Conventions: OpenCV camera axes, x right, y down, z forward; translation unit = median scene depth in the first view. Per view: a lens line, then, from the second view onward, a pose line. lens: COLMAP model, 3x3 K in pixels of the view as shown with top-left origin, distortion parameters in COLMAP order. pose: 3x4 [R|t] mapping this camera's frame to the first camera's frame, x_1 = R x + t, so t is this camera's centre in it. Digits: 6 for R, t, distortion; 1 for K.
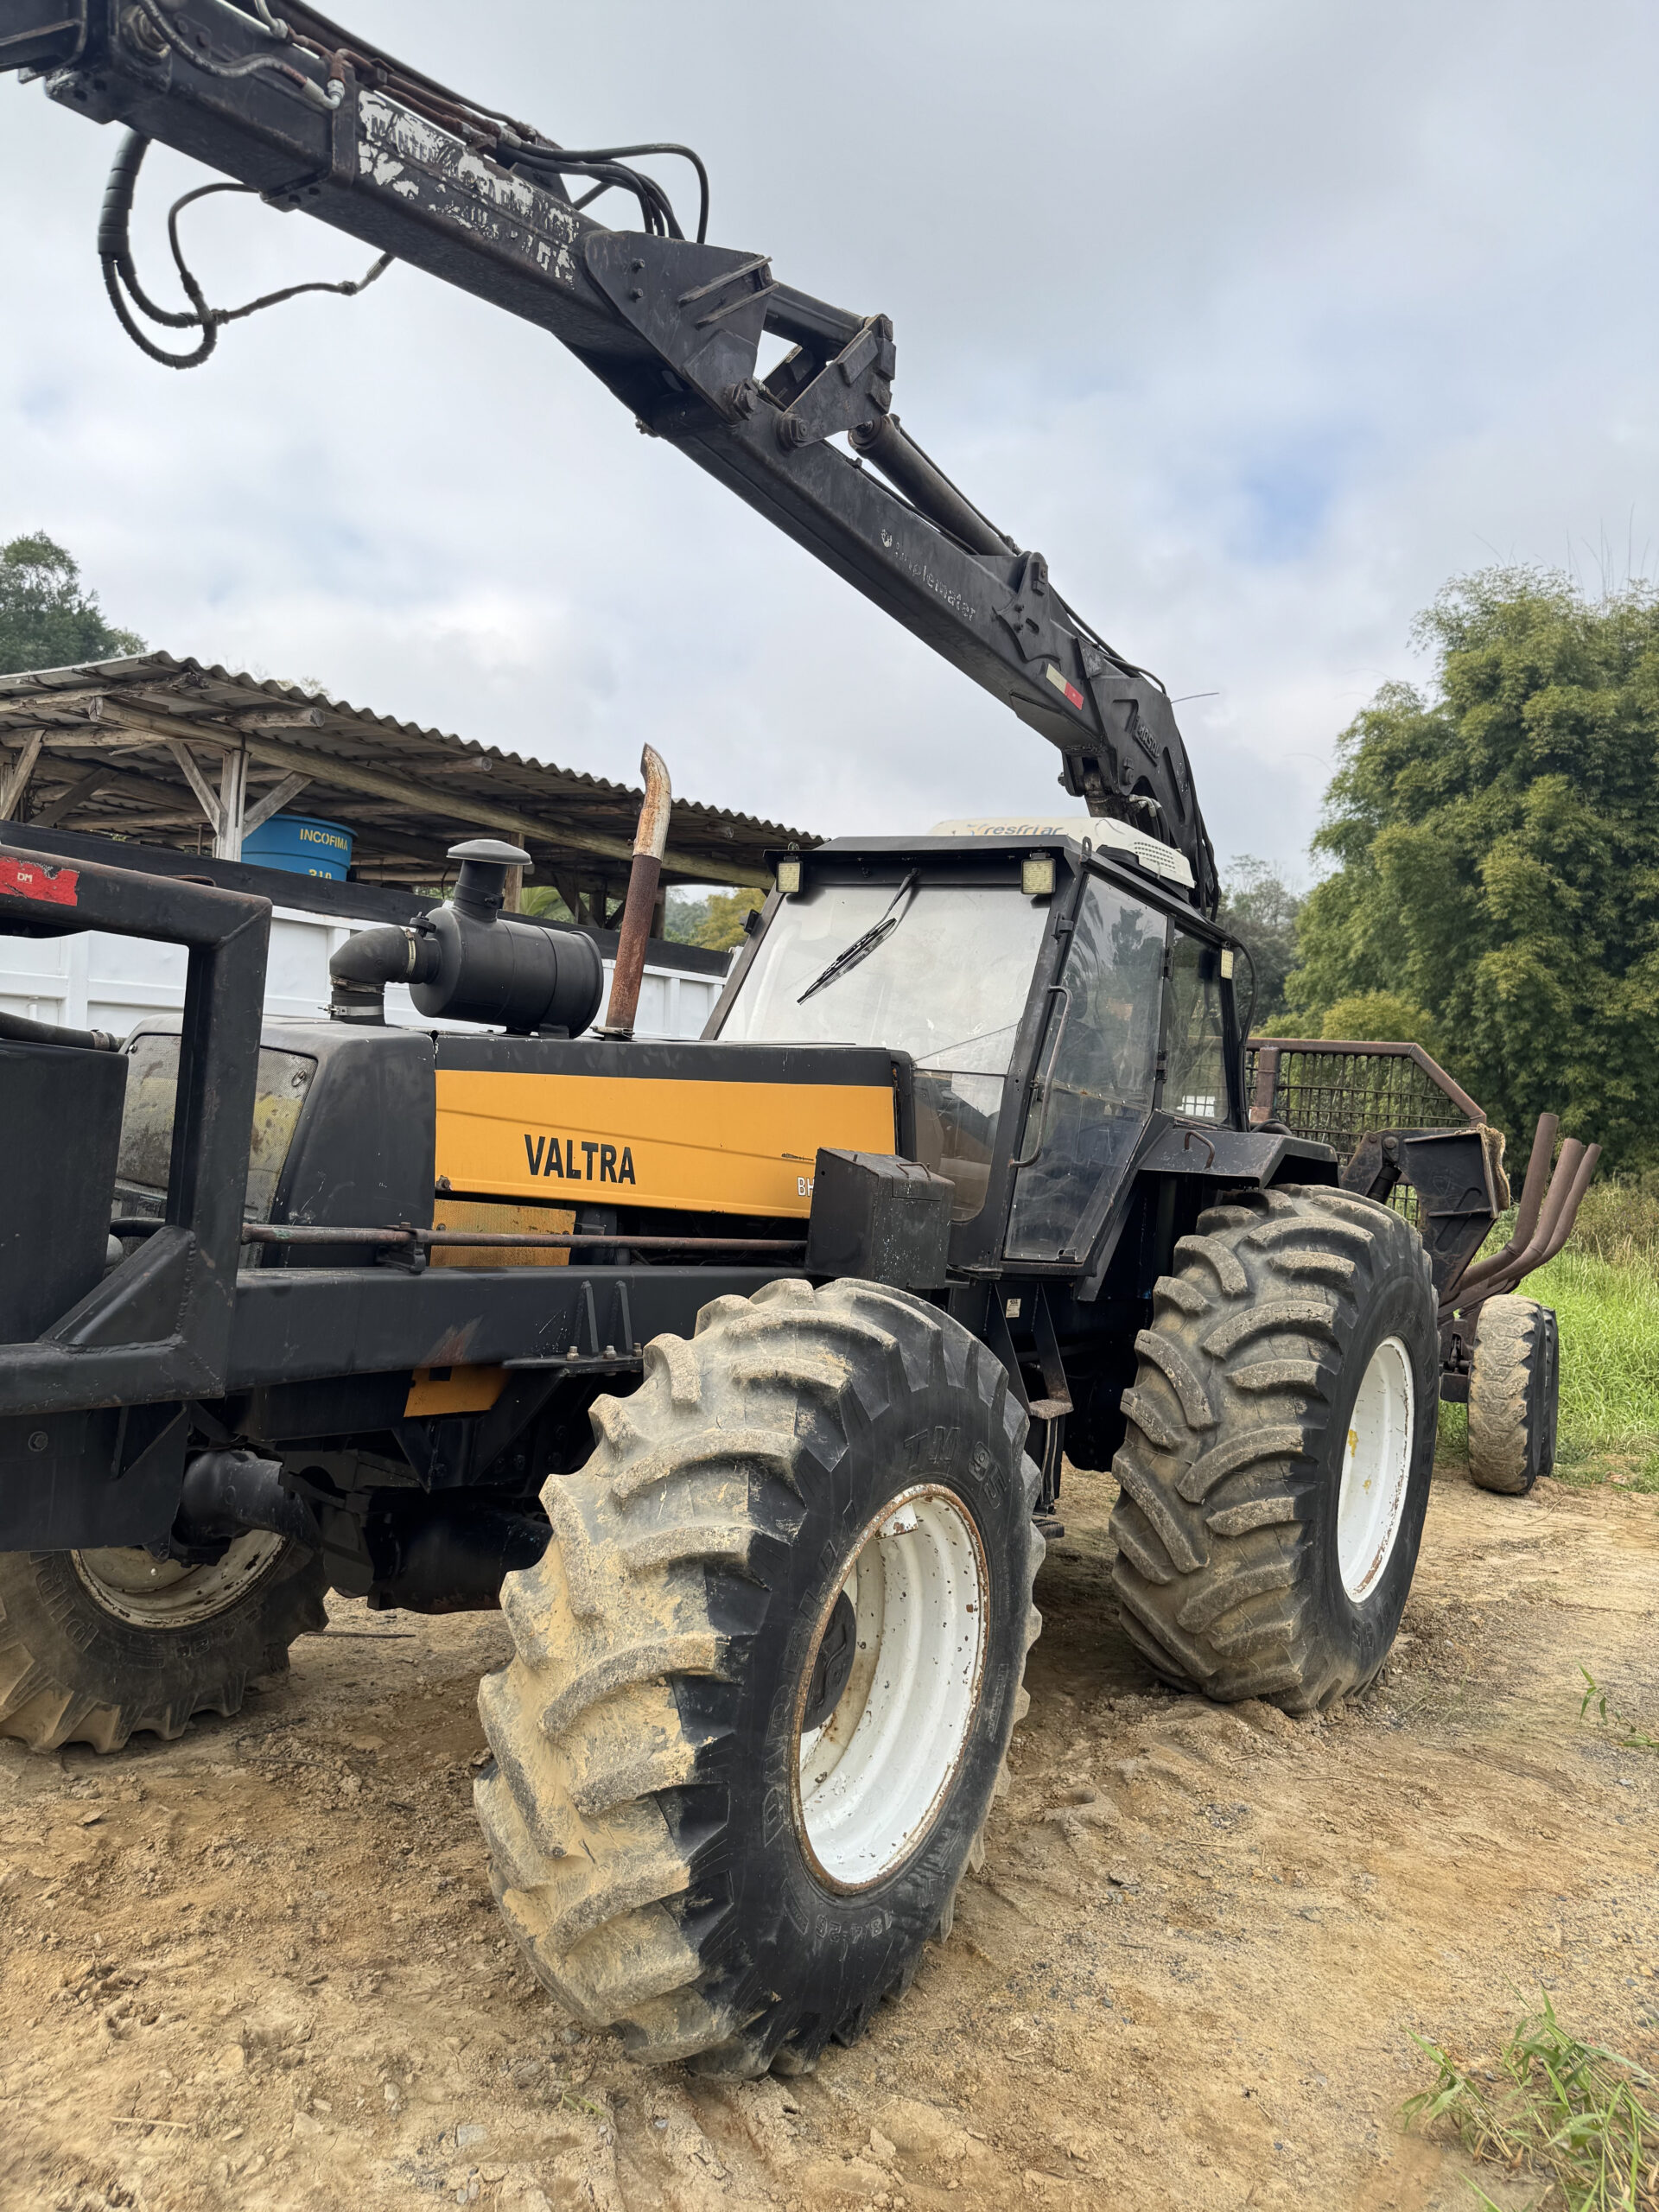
lens RADIAL K [[1558.2, 0, 829.5], [0, 1558.2, 1106.0], [0, 0, 1]] dist [0.046686, -0.056307]
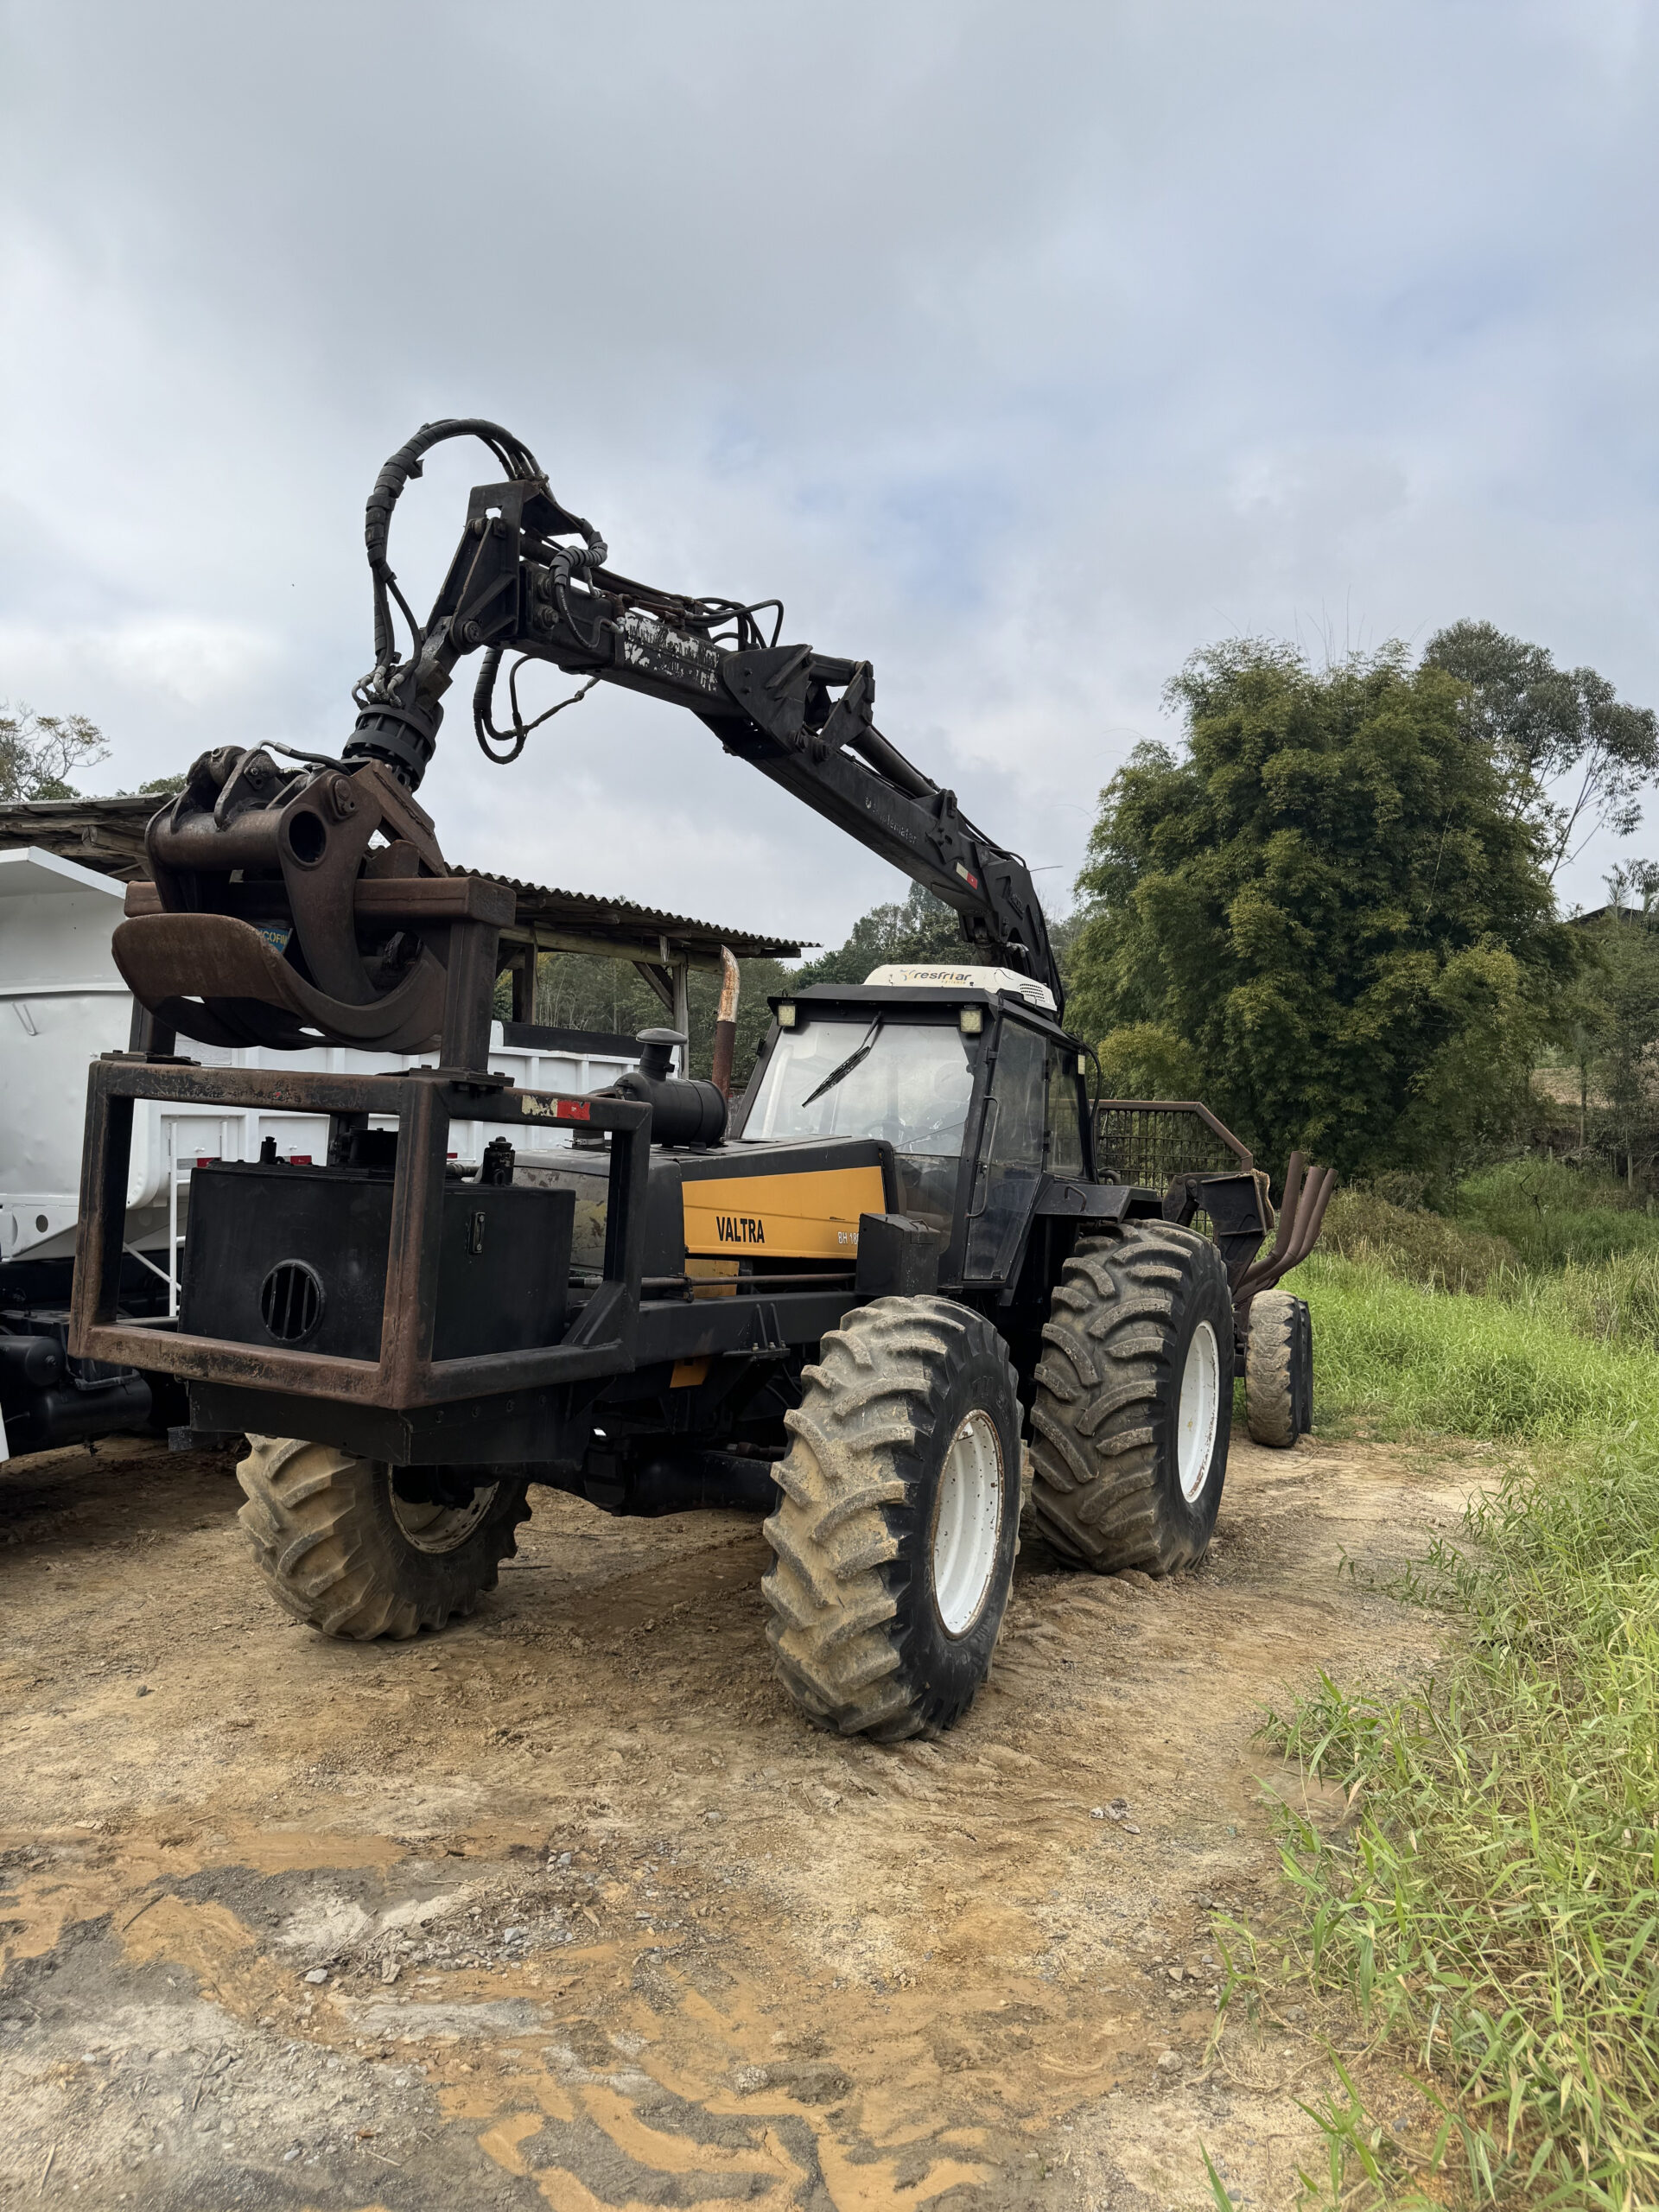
lens RADIAL K [[1541.0, 0, 823.9], [0, 1541.0, 1110.8], [0, 0, 1]] dist [0.156534, -0.276110]
pose [[0.990070, -0.029022, 0.137549, -0.218182], [0.030697, 0.999478, -0.010077, -0.053002], [-0.137185, 0.014200, 0.990444, -0.460167]]
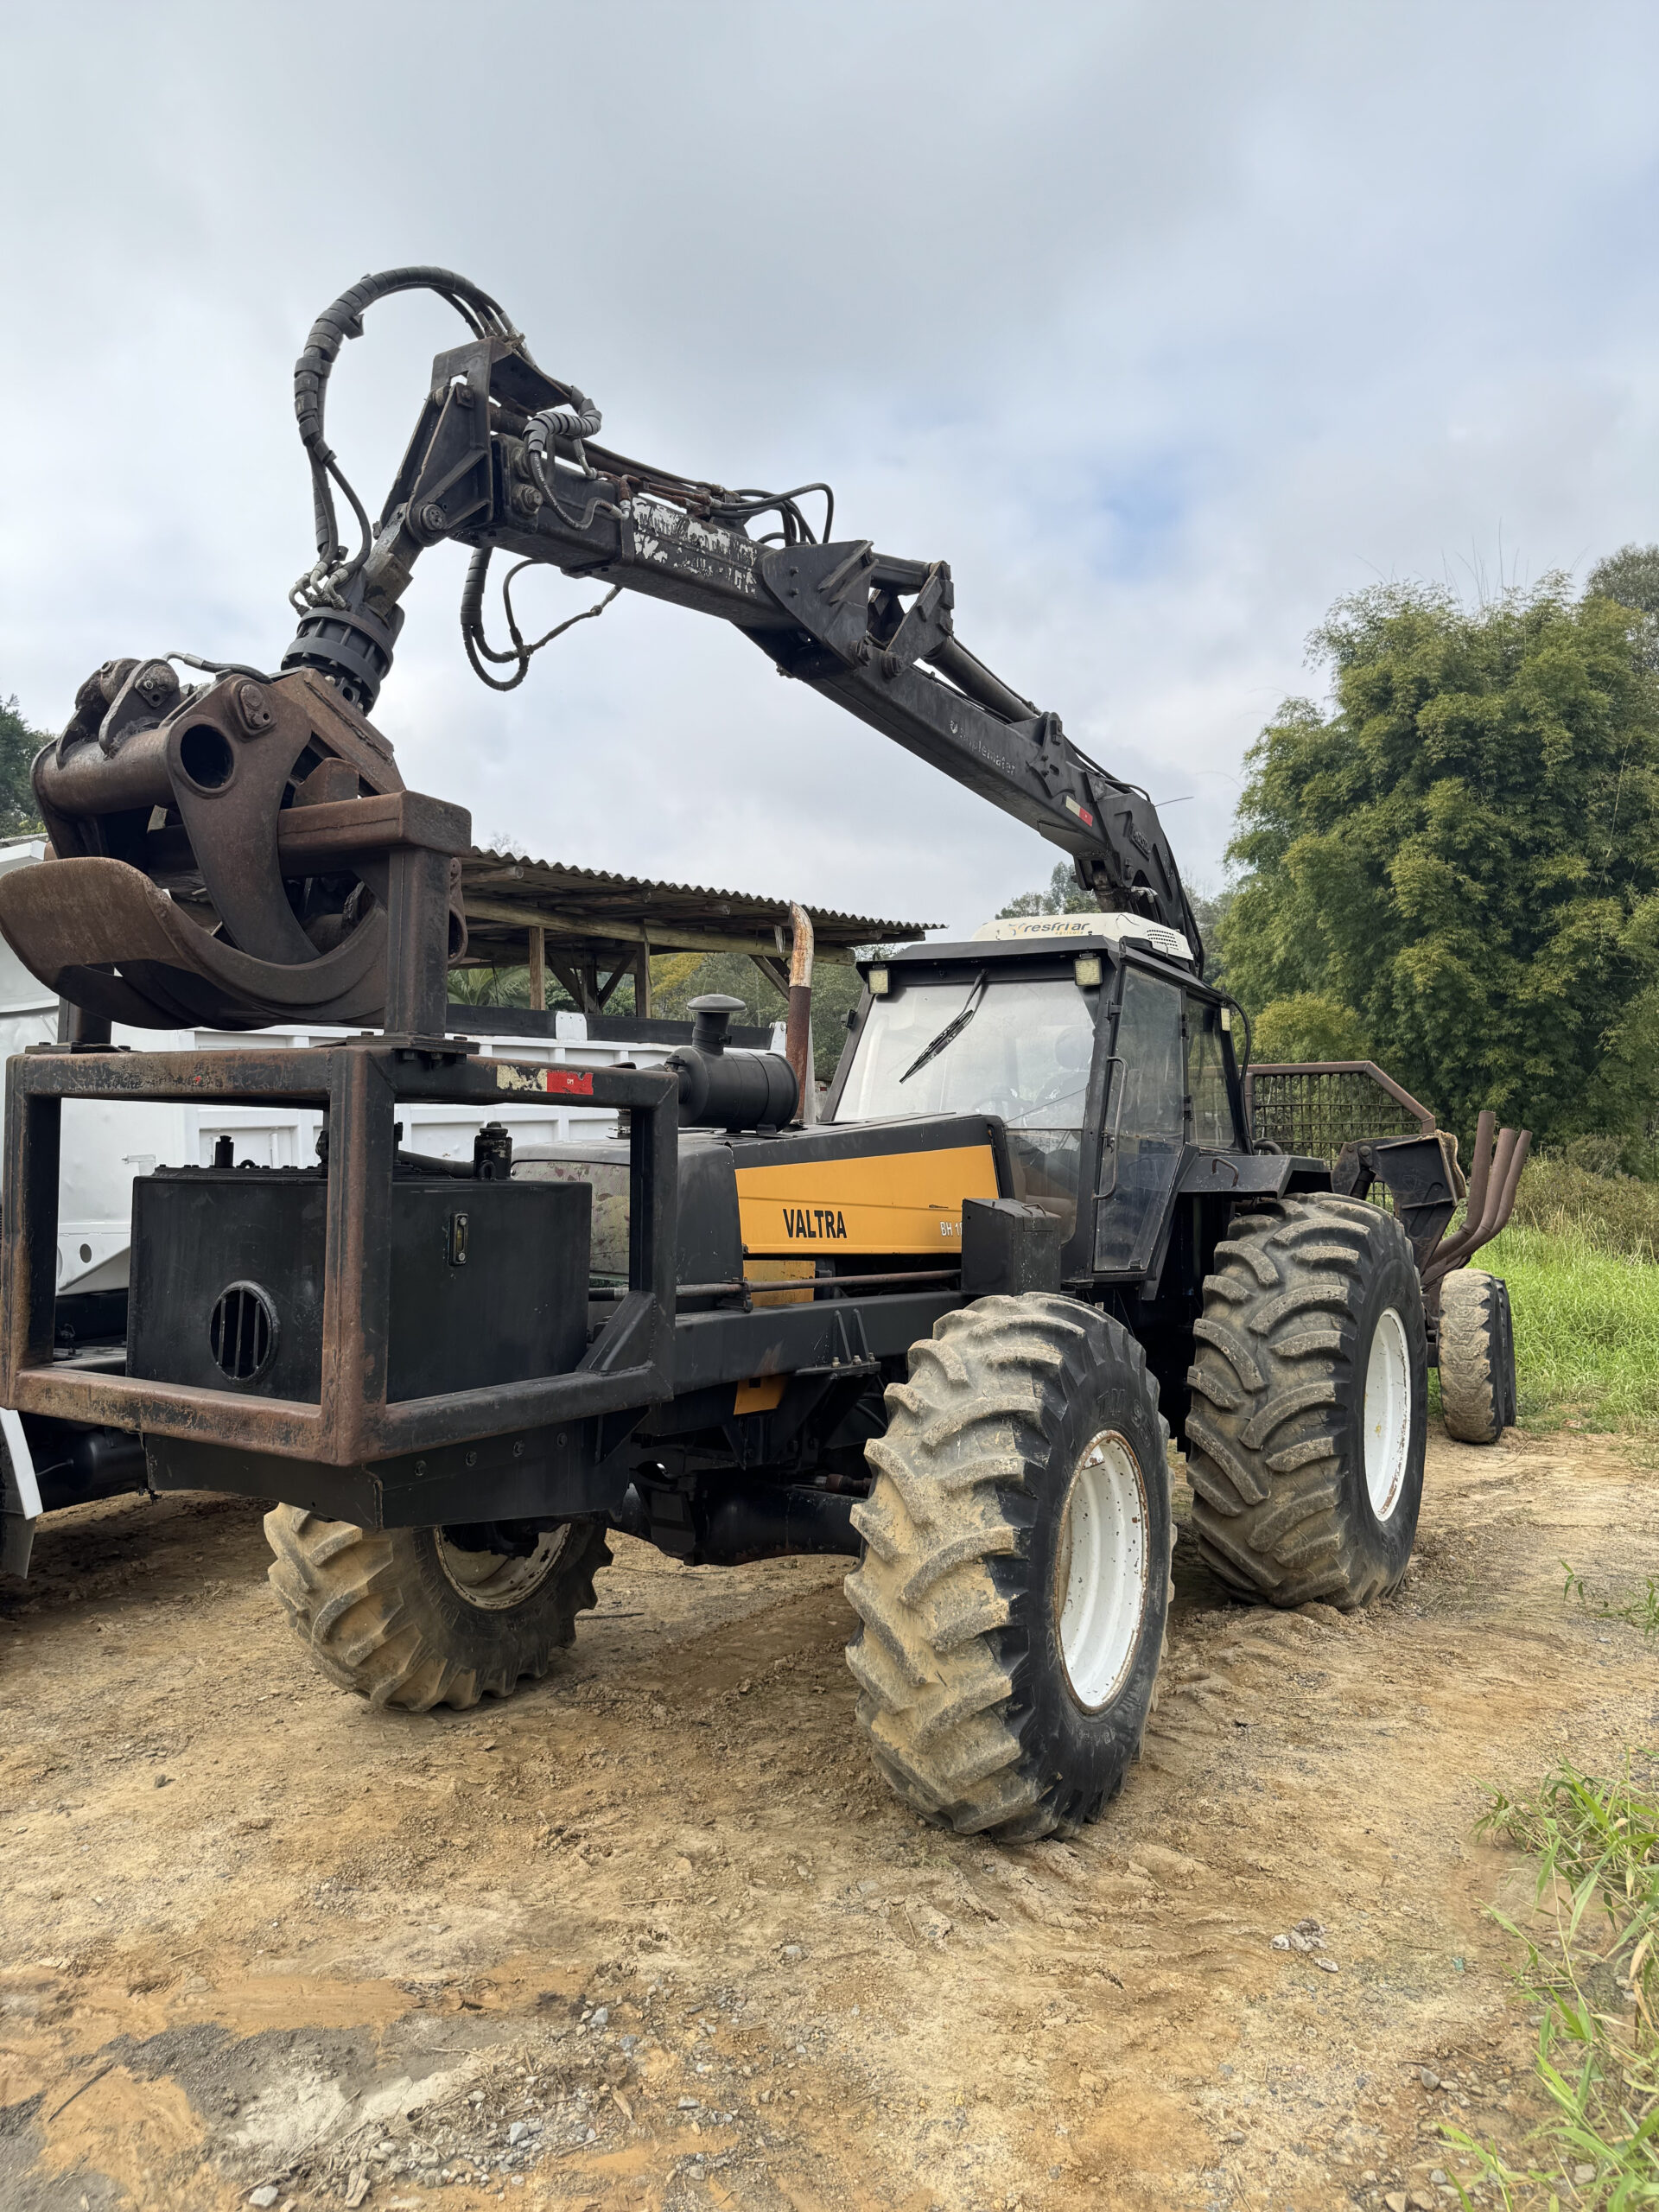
lens RADIAL K [[1551.7, 0, 823.9], [0, 1551.7, 1101.8], [0, 0, 1]] dist [0.082869, -0.118711]
pose [[0.995863, -0.081812, 0.039555, -0.147647], [0.082727, 0.996328, -0.022070, -0.031572], [-0.037604, 0.025251, 0.998974, -0.279268]]
